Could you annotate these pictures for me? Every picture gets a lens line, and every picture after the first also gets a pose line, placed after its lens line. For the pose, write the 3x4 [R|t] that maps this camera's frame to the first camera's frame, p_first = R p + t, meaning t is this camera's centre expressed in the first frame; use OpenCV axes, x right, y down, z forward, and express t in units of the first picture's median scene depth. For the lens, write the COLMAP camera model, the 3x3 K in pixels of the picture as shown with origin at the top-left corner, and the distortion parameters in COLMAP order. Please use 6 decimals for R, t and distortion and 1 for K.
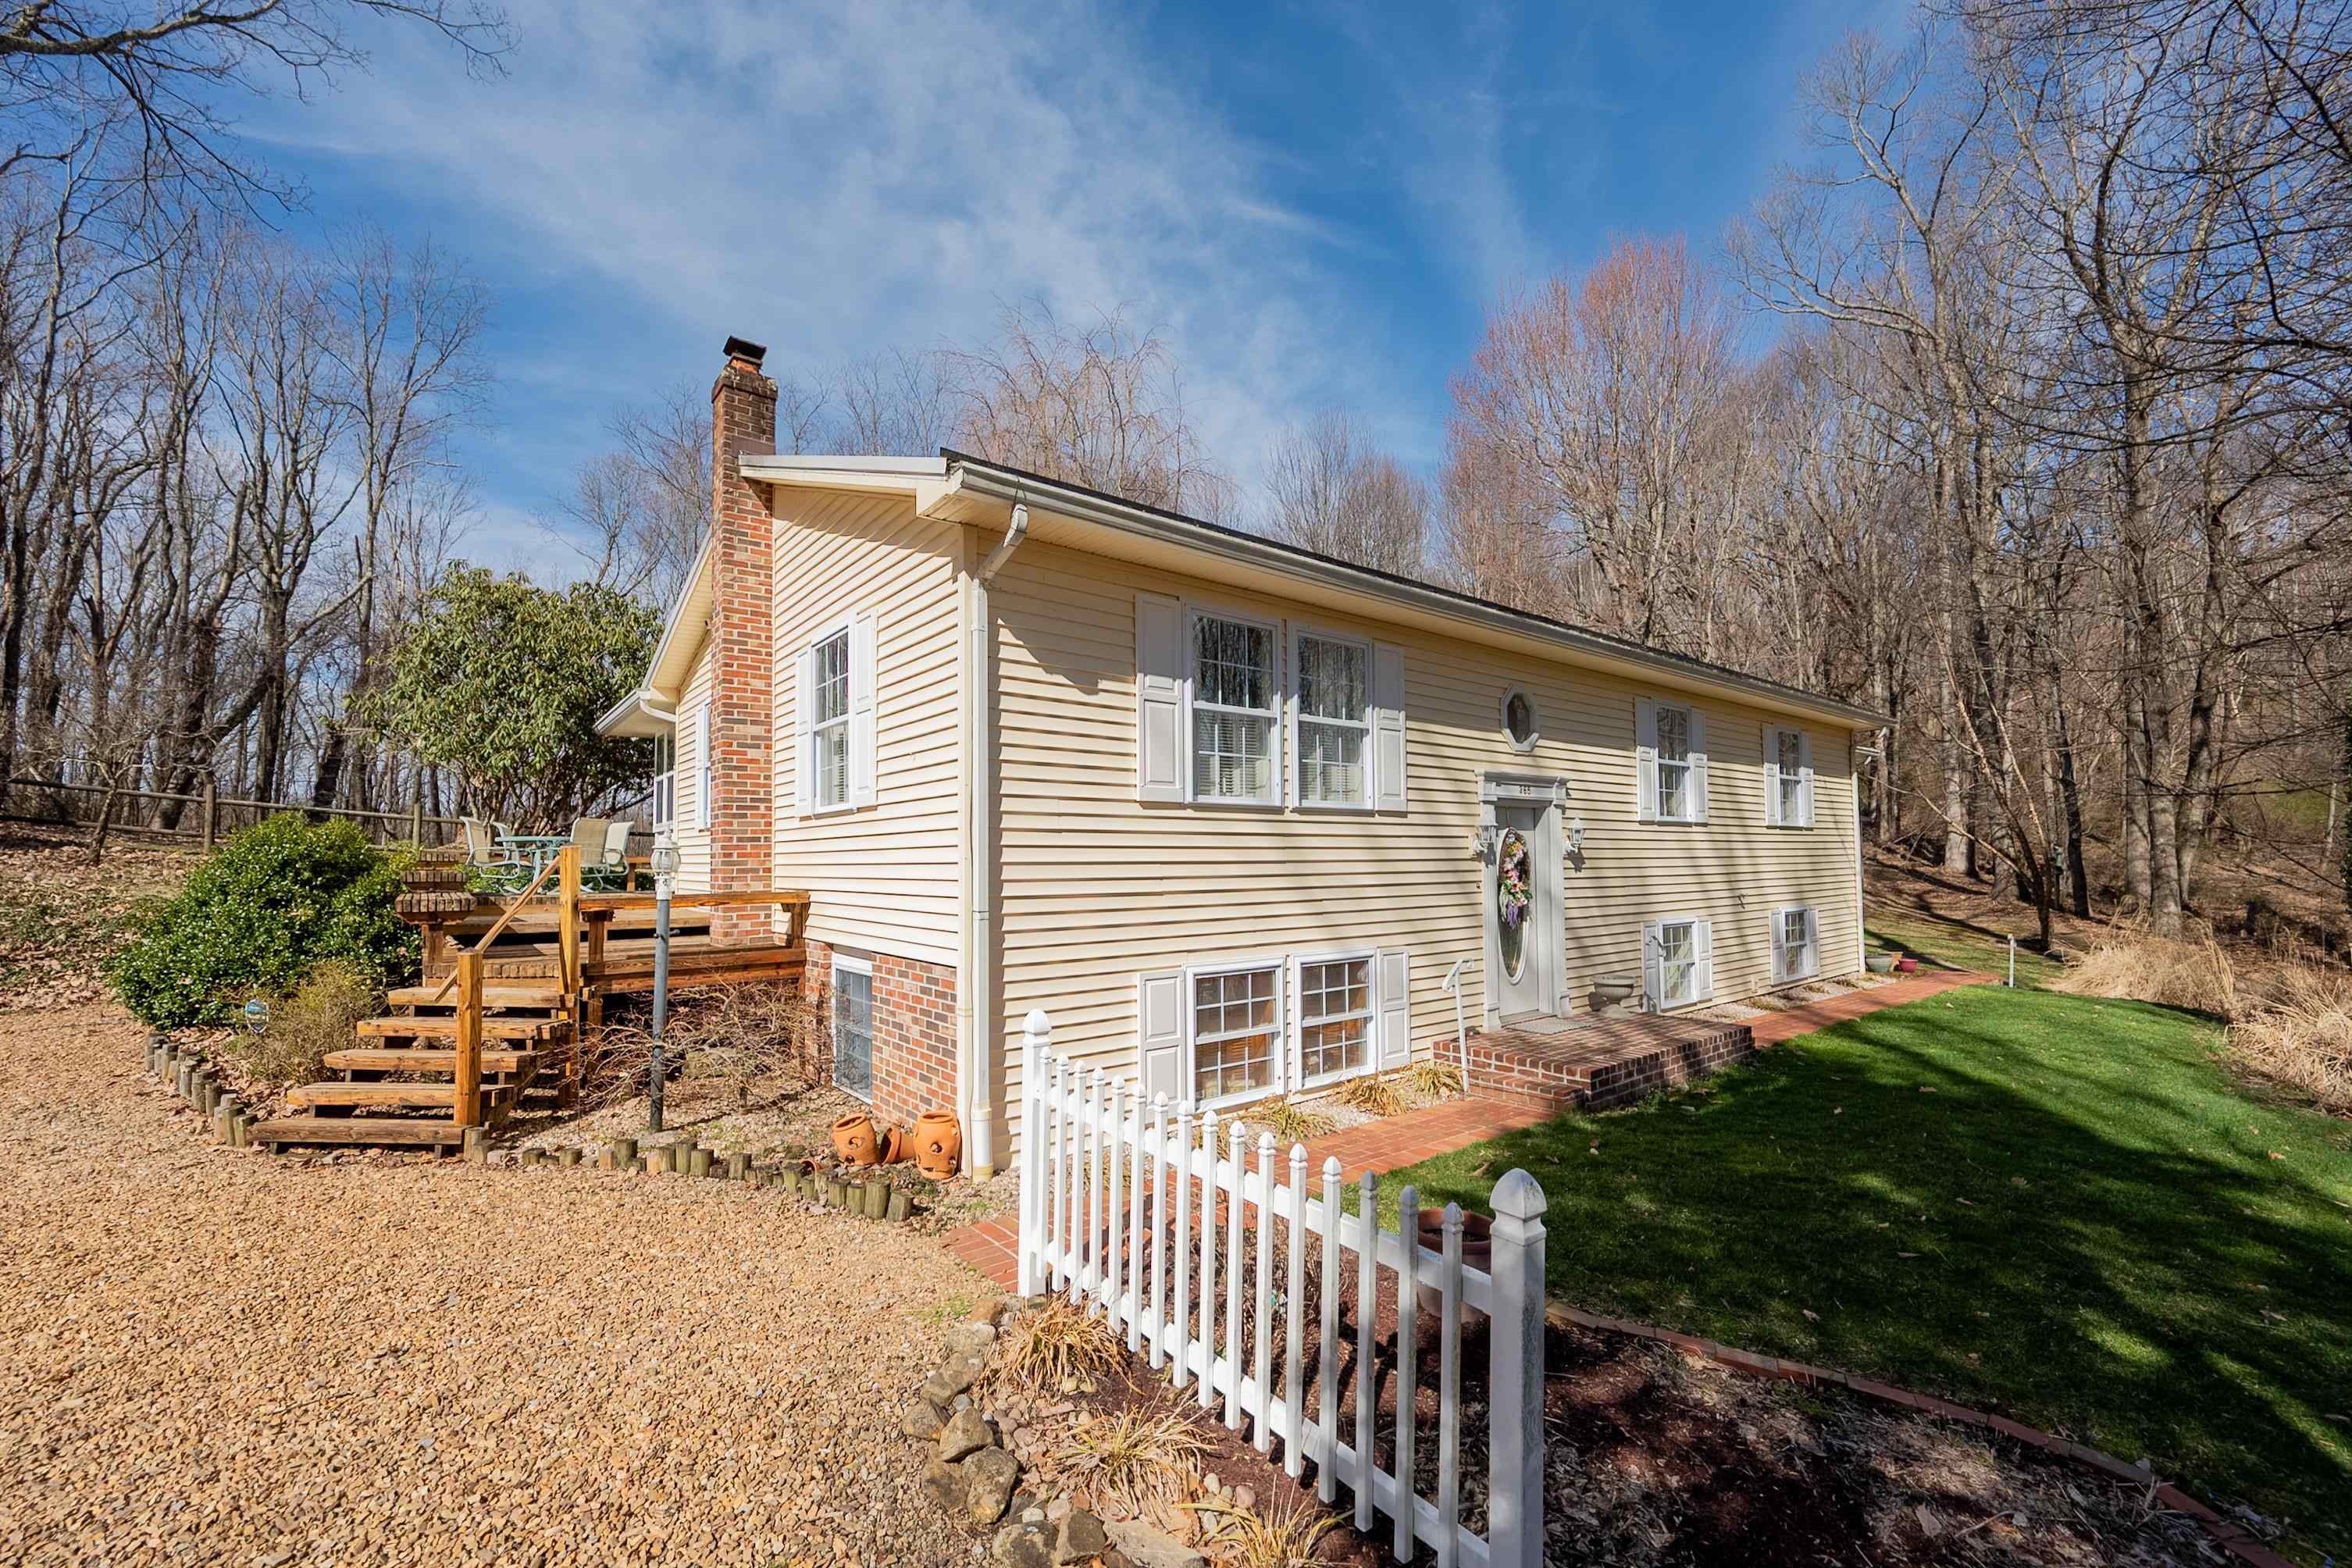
lens RADIAL K [[942.1, 0, 1181.2], [0, 942.1, 821.0], [0, 0, 1]] dist [-0.001280, -0.000025]
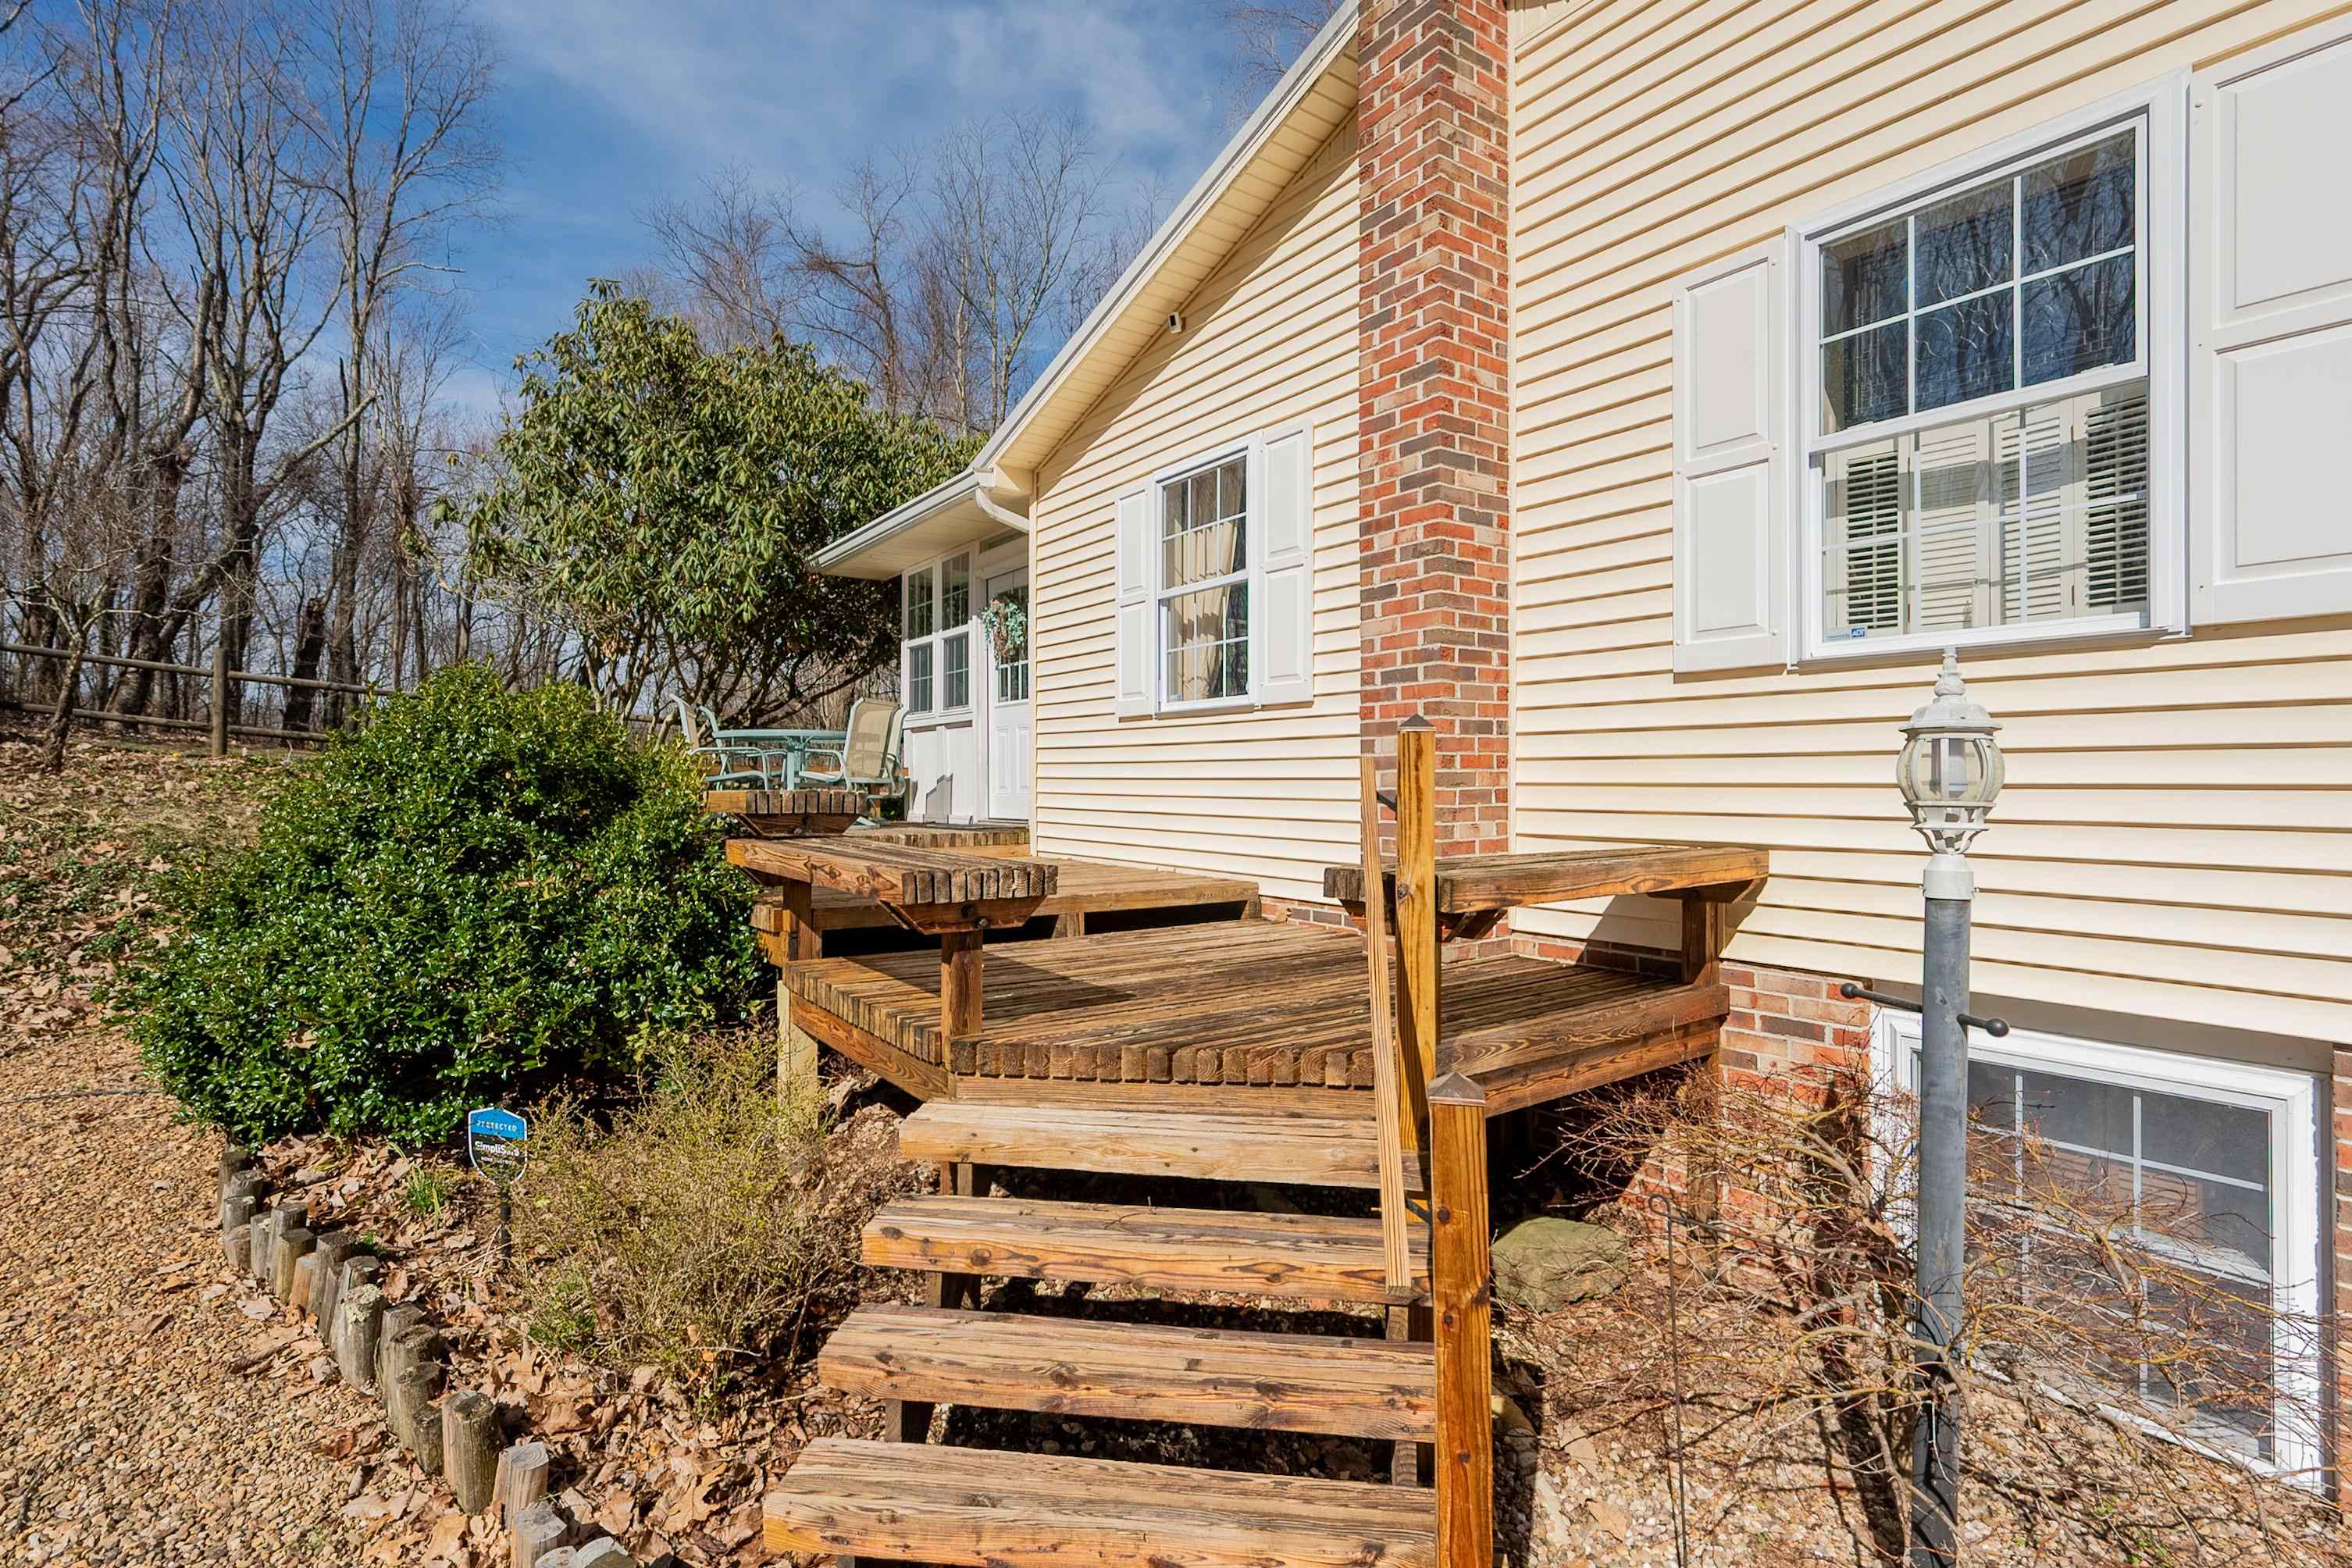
lens RADIAL K [[1098.5, 0, 1193.9], [0, 1098.5, 771.3], [0, 0, 1]] dist [0.001556, 0.000001]
pose [[0.999069, 0.008929, -0.042211, -0.542122], [-0.007462, 0.999367, 0.034771, 0.022271], [0.042495, -0.034424, 0.998503, 0.445878]]
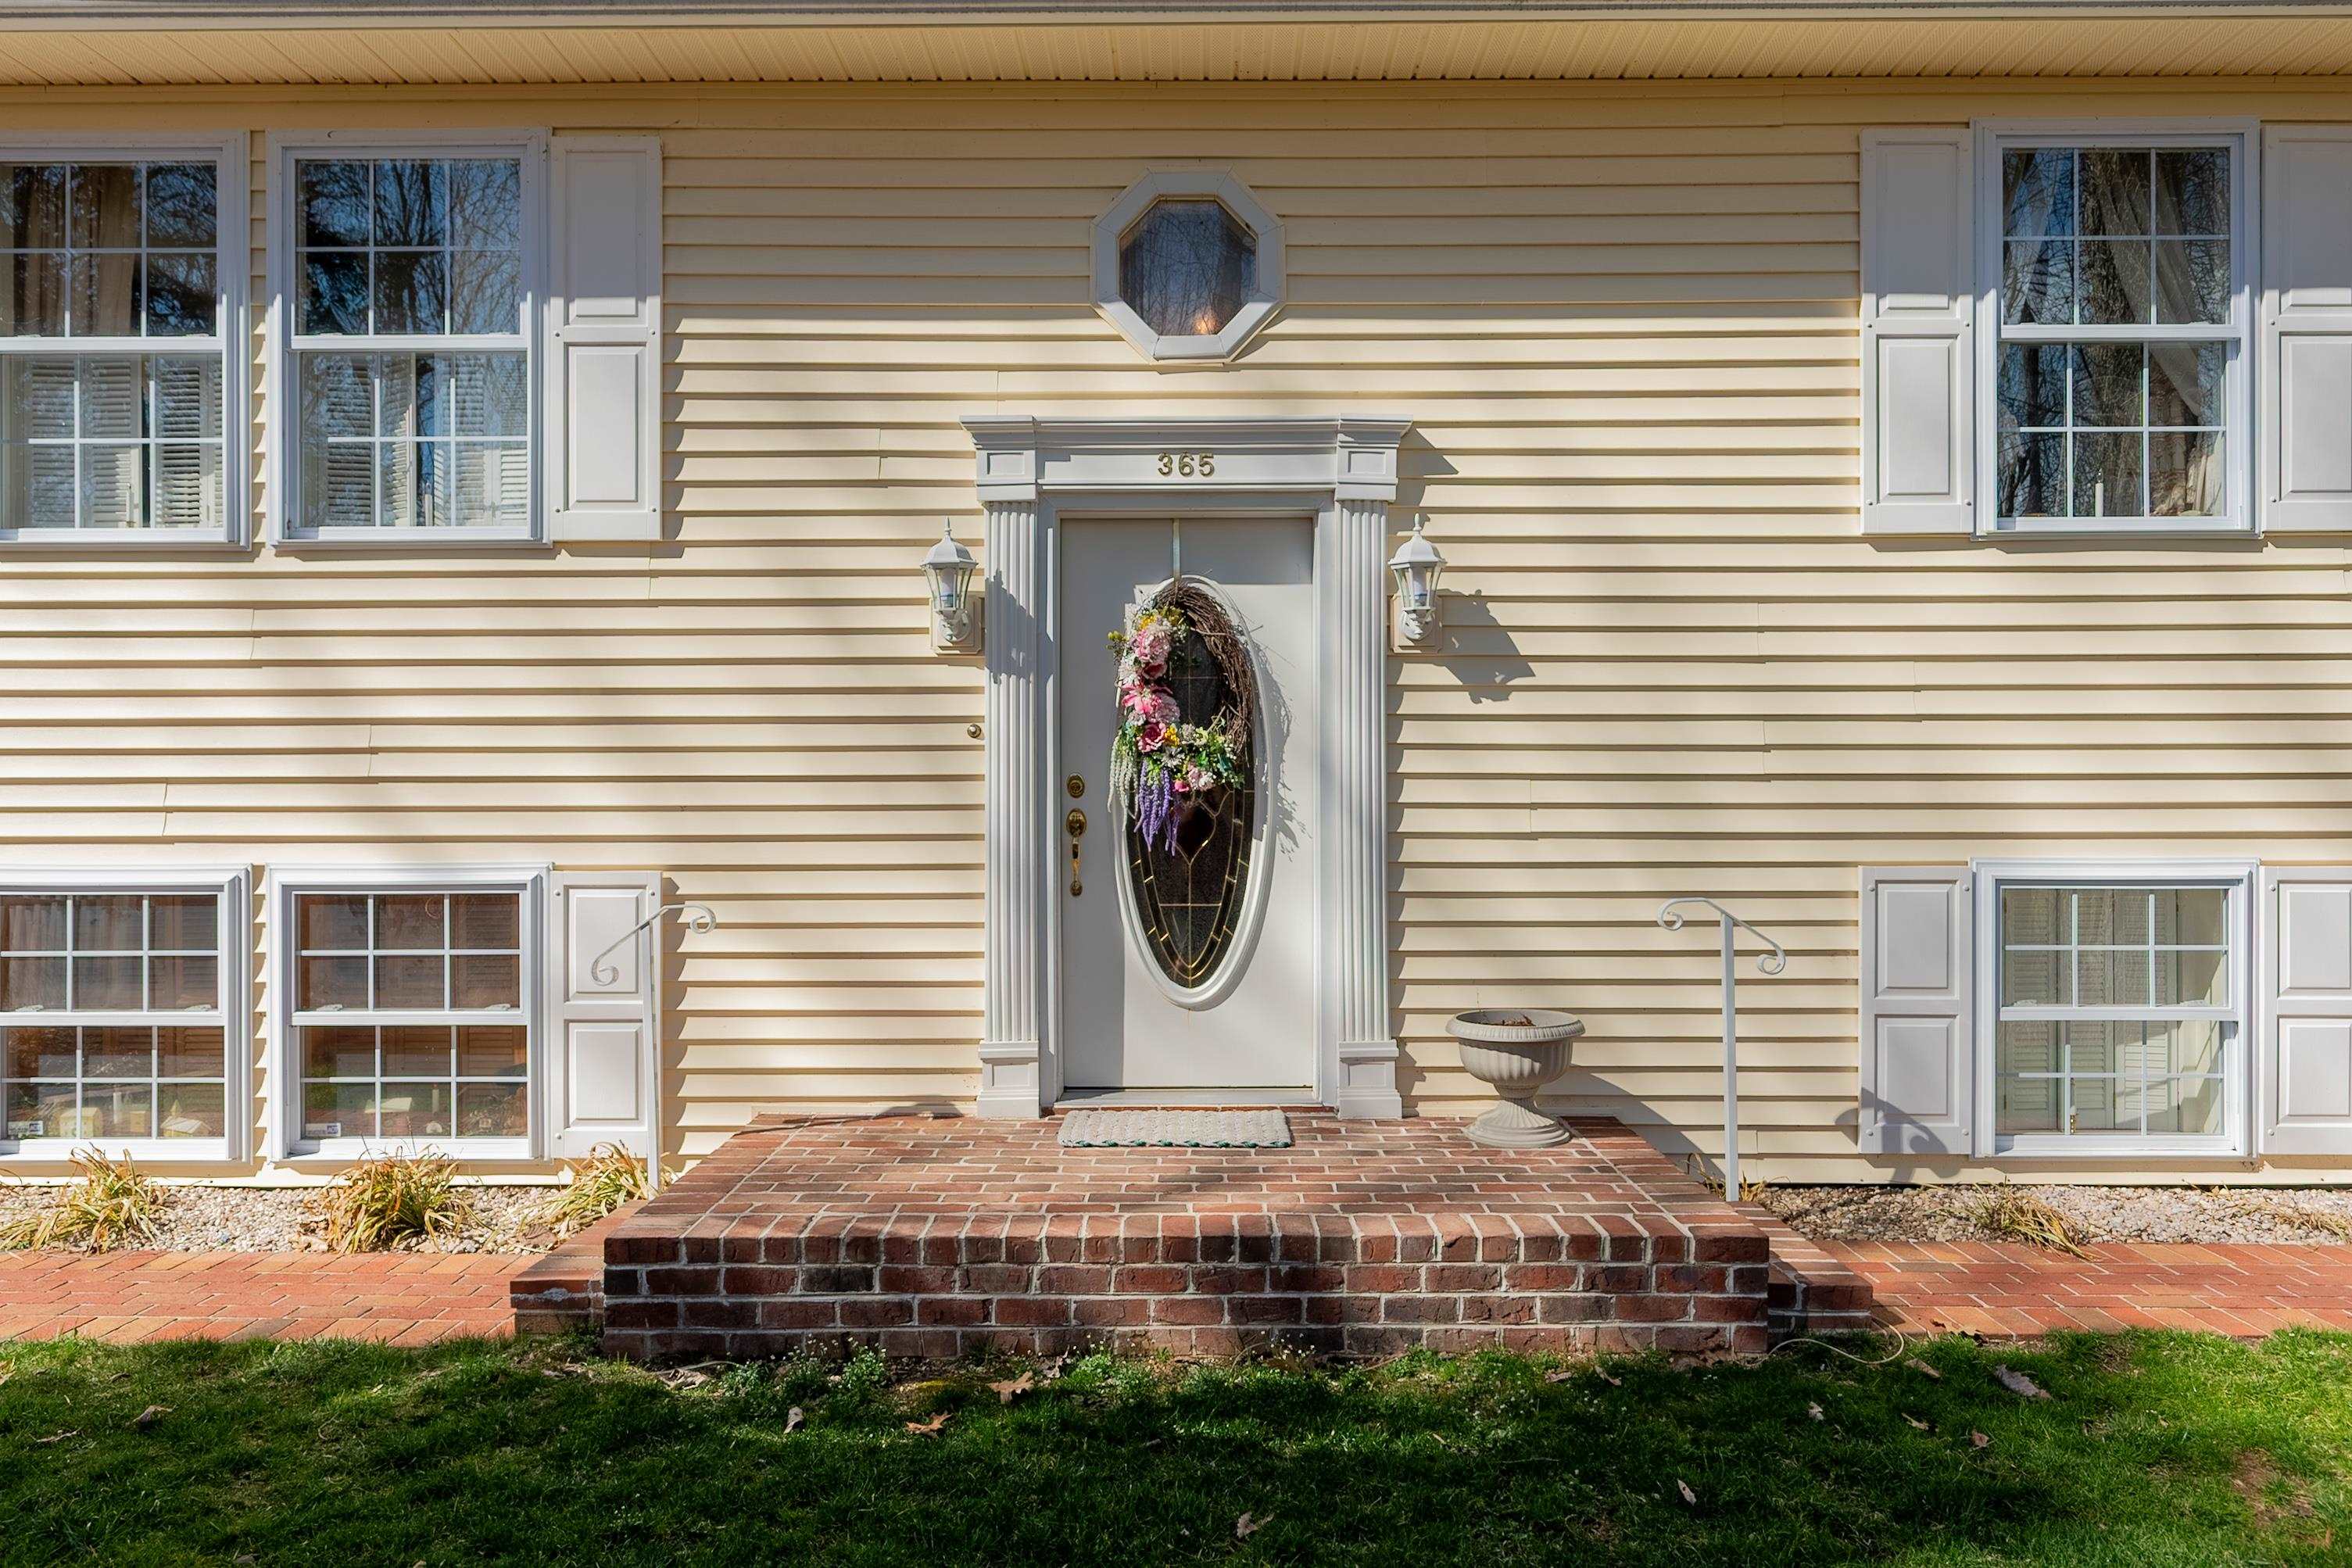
lens RADIAL K [[1582.0, 0, 1177.7], [0, 1582.0, 766.7], [0, 0, 1]] dist [-0.005083, -0.001628]
pose [[0.780005, 0.003288, -0.625765, 0.763914], [0.023108, 0.999153, 0.034054, 0.062596], [0.625347, -0.041023, 0.779268, 0.548868]]
